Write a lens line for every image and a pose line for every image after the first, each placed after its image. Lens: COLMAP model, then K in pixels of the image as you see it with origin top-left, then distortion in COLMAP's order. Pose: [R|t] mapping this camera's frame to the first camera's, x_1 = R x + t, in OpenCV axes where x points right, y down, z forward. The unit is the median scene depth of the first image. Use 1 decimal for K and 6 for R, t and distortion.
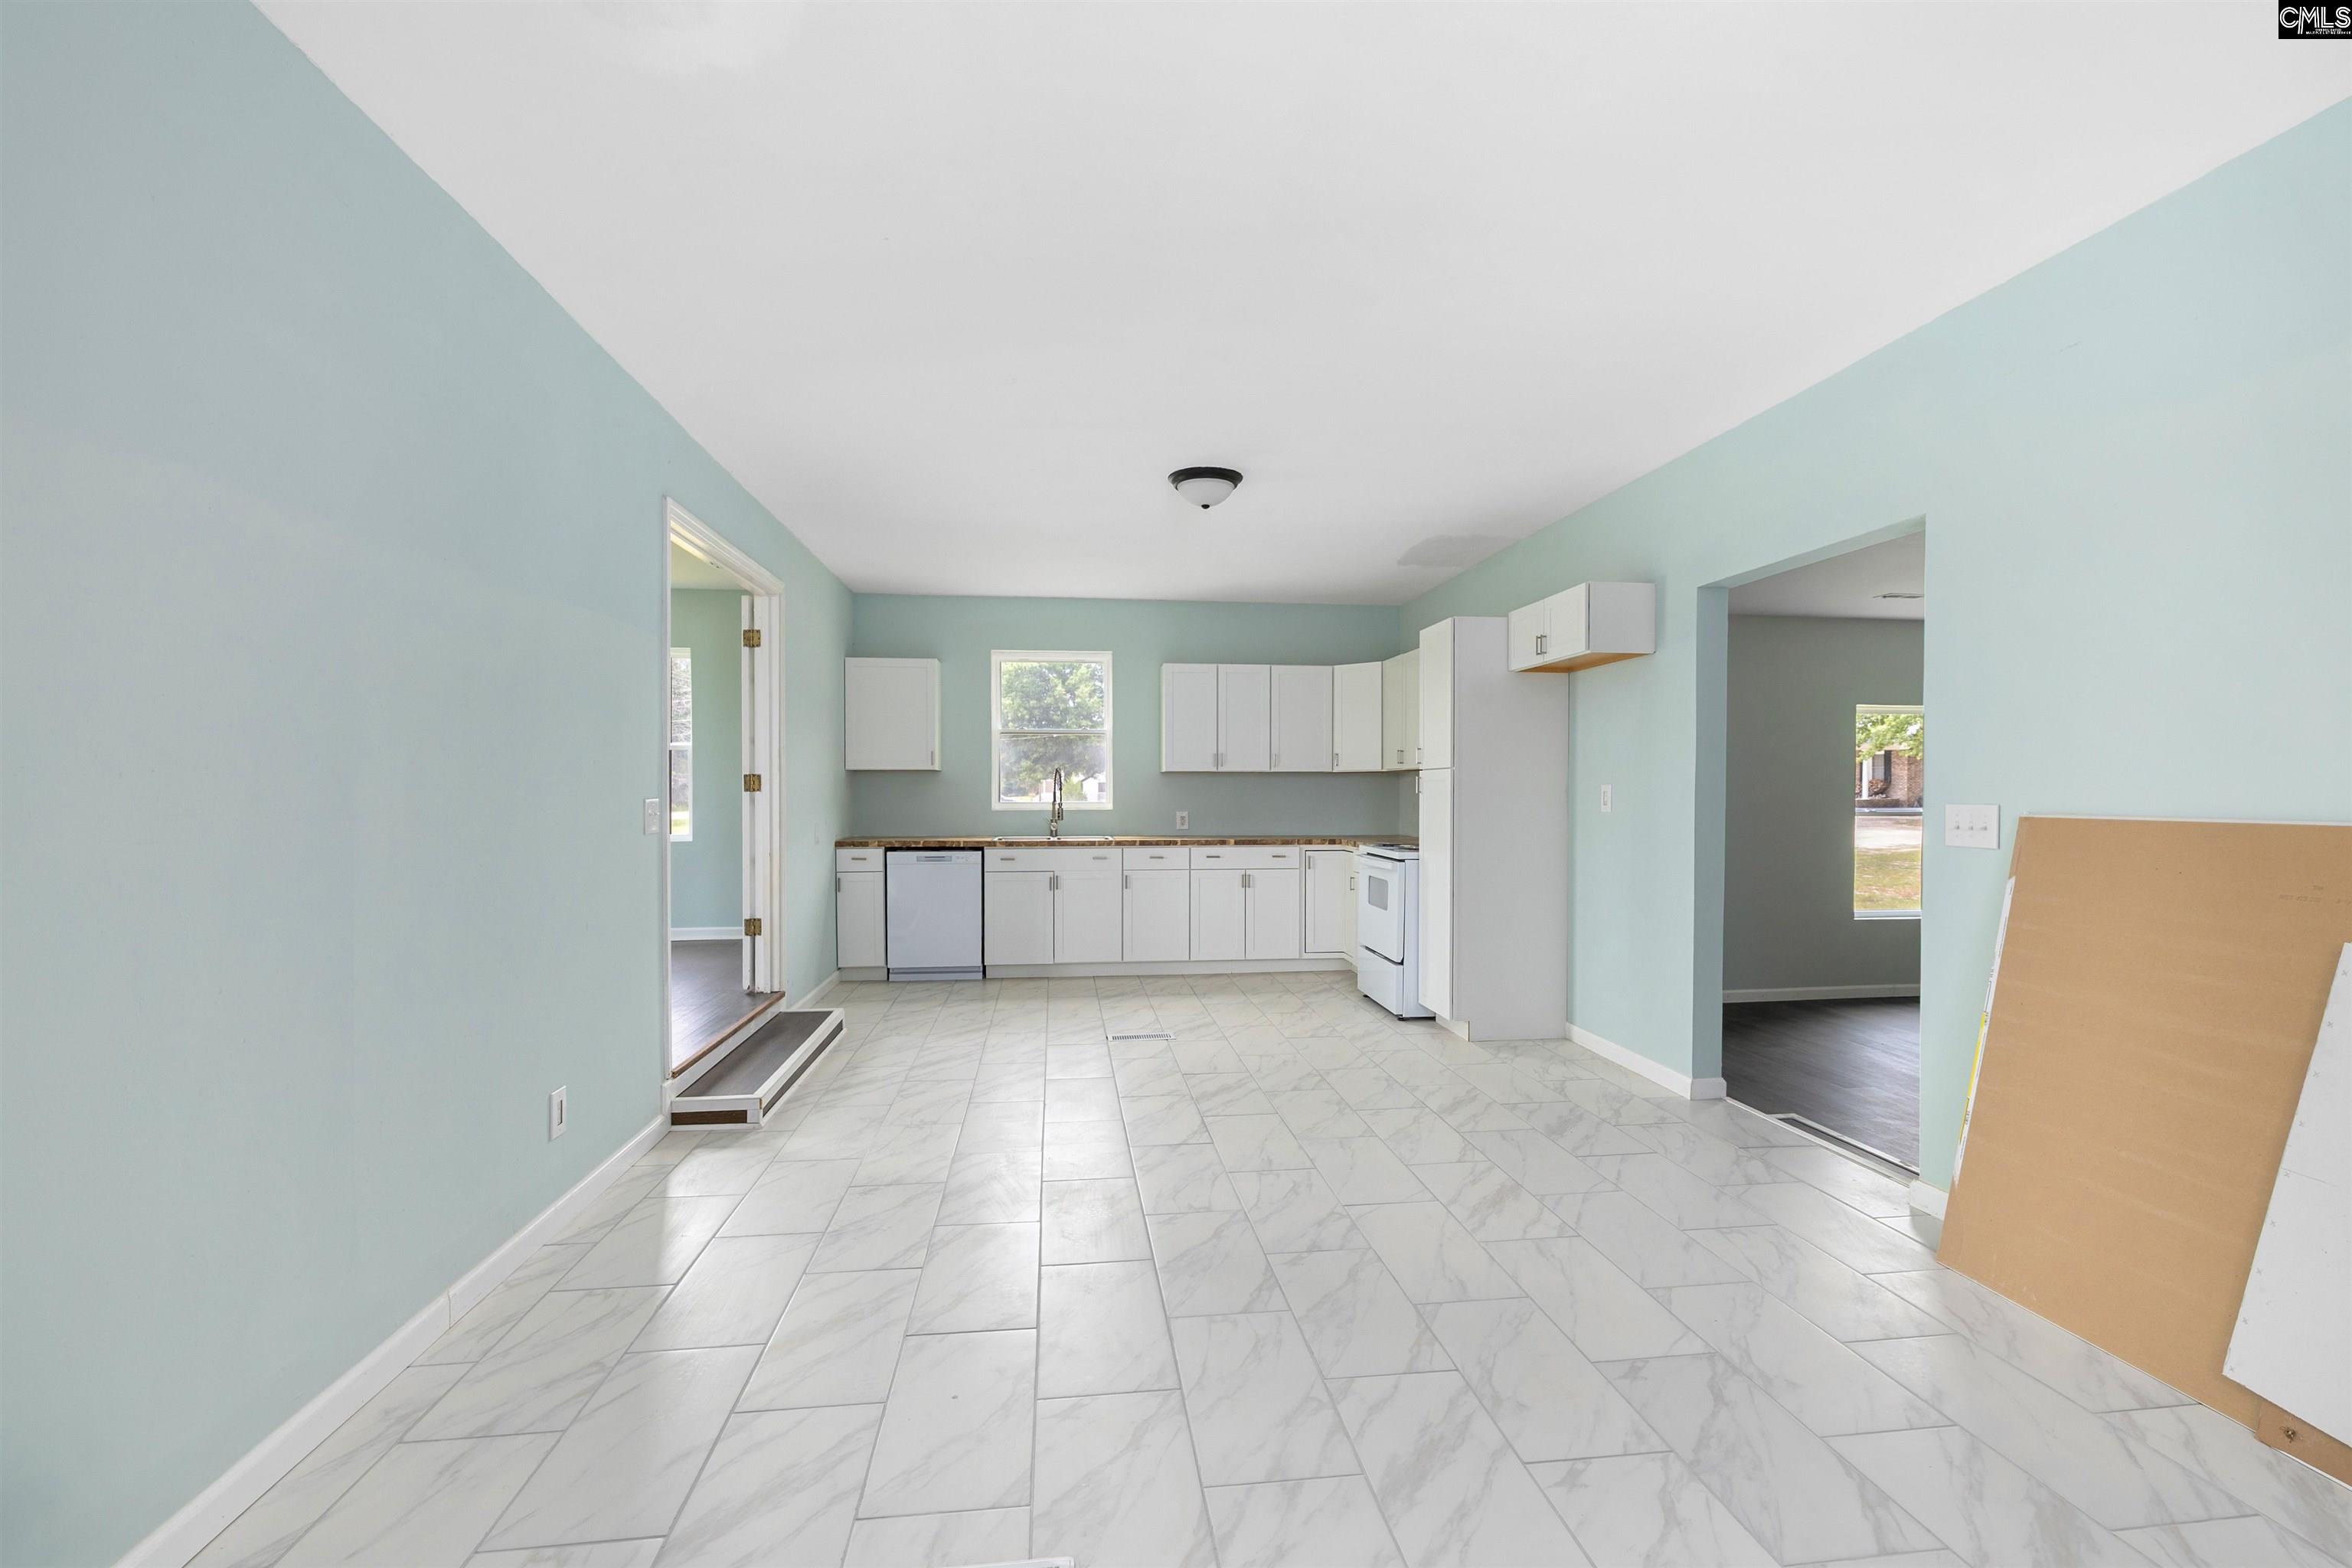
lens RADIAL K [[1030.3, 0, 1176.6], [0, 1030.3, 789.3], [0, 0, 1]] dist [0.000971, -0.000064]
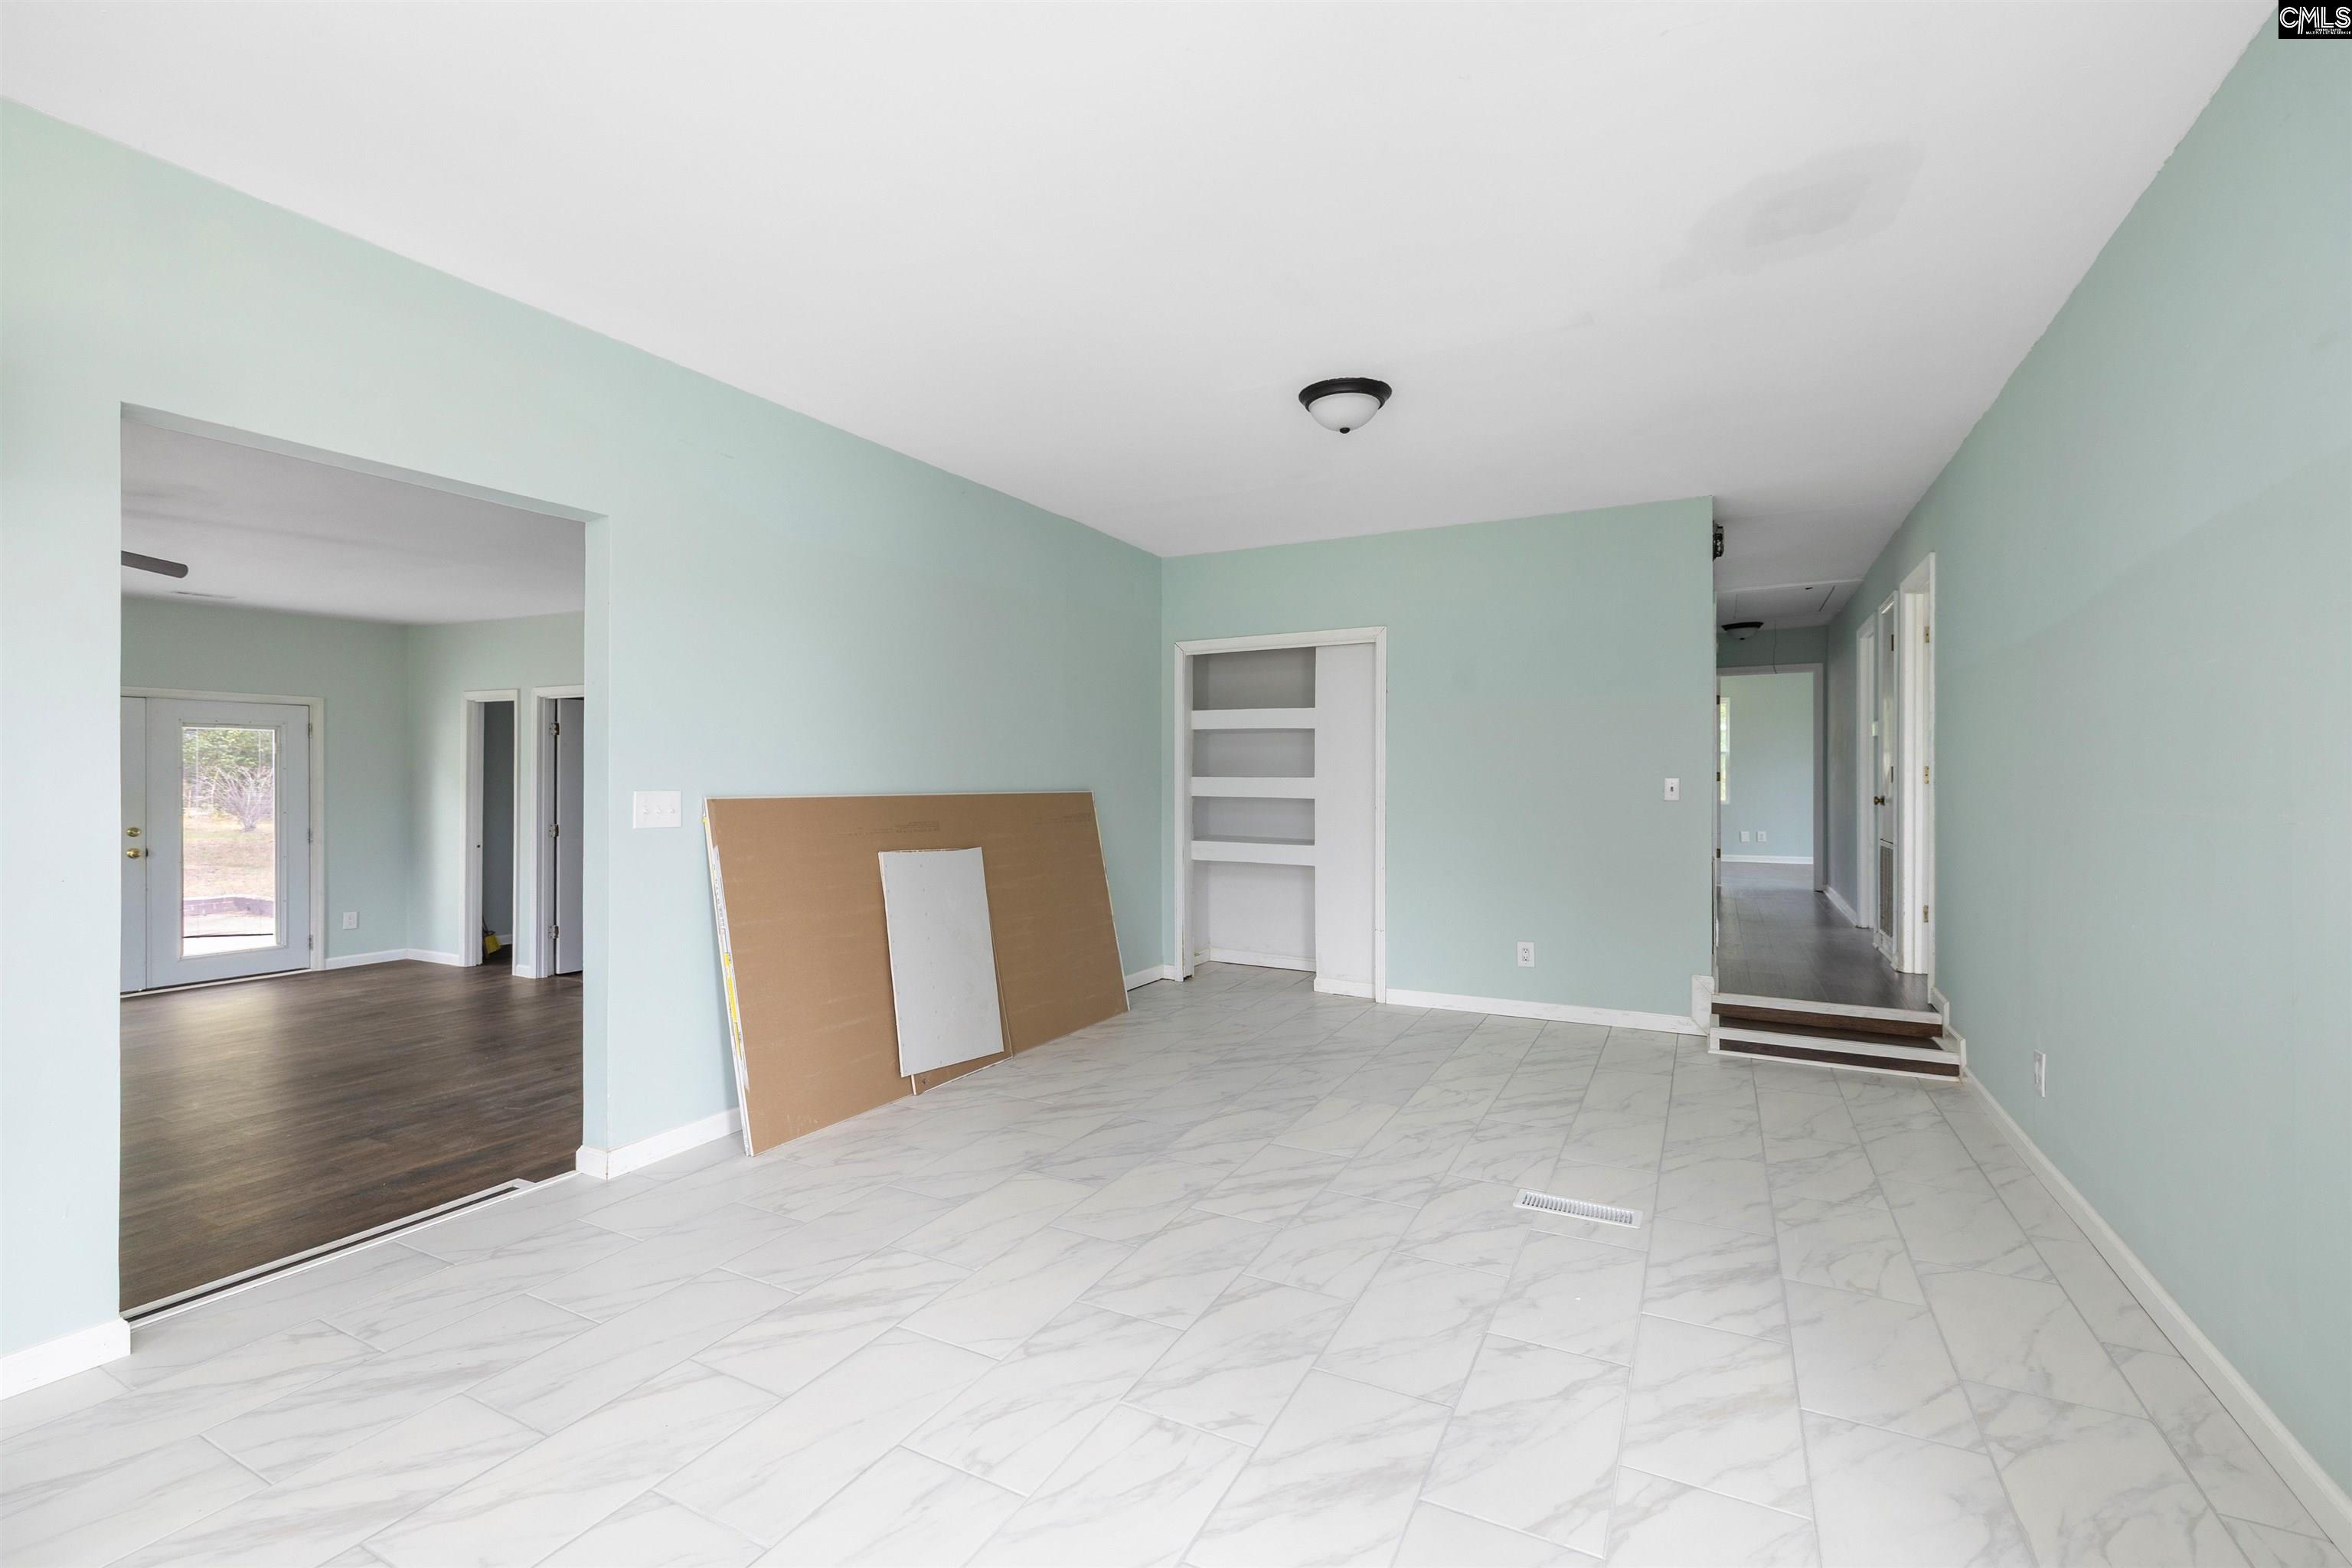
lens RADIAL K [[1030.3, 0, 1179.7], [0, 1030.3, 785.0], [0, 0, 1]] dist [0.000971, -0.000064]
pose [[-0.826065, -0.002393, 0.563570, -0.360525], [-0.001429, 0.999997, 0.002151, 0.004504], [-0.563574, 0.000972, -0.826065, 1.600801]]
